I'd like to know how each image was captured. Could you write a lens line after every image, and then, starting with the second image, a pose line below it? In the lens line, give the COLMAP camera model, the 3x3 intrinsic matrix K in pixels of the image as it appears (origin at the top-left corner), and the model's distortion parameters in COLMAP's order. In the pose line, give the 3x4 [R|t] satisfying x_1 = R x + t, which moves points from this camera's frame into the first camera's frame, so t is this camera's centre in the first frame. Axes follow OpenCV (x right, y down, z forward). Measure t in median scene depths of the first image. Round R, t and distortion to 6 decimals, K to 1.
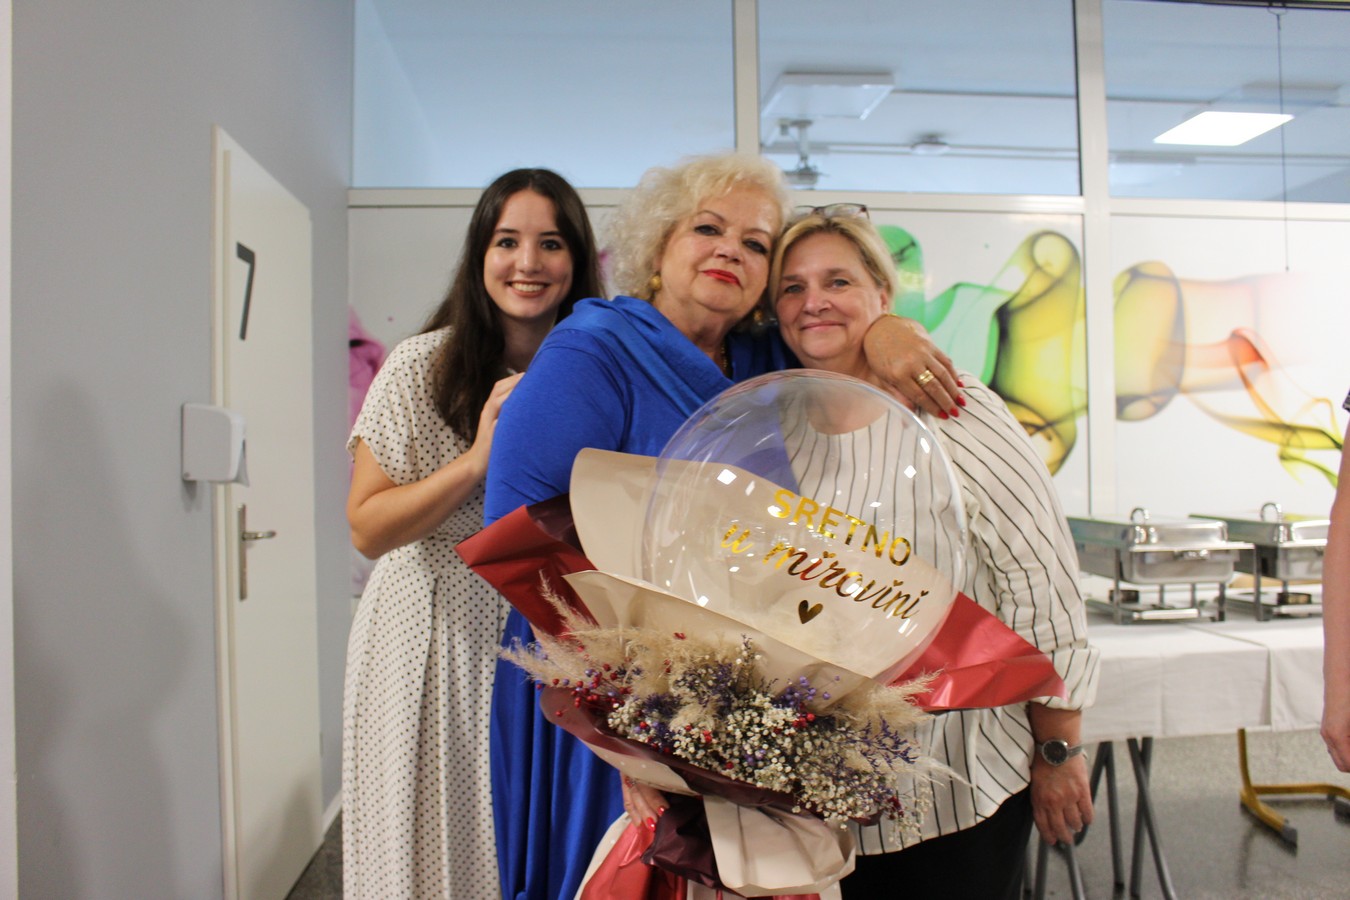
lens RADIAL K [[1389.9, 0, 675.0], [0, 1389.9, 450.0], [0, 0, 1]] dist [-0.405042, -0.003747]
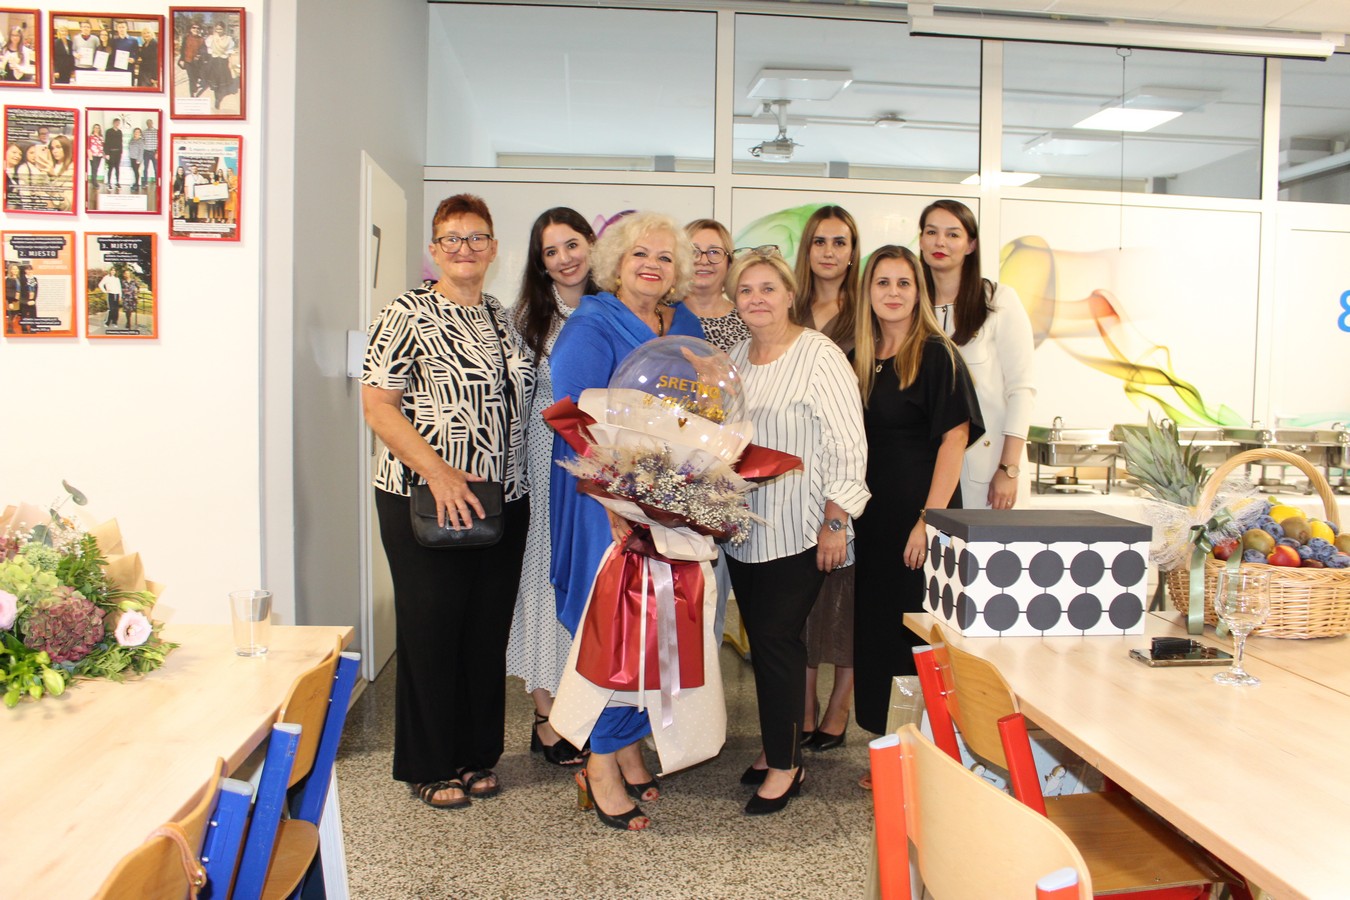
lens RADIAL K [[1389.9, 0, 675.0], [0, 1389.9, 450.0], [0, 0, 1]] dist [-0.405042, -0.003747]
pose [[0.999604, 0.027849, -0.003938, 0.020135], [-0.027573, 0.997929, 0.058122, 0.001443], [0.005548, -0.057991, 0.998302, -0.365912]]
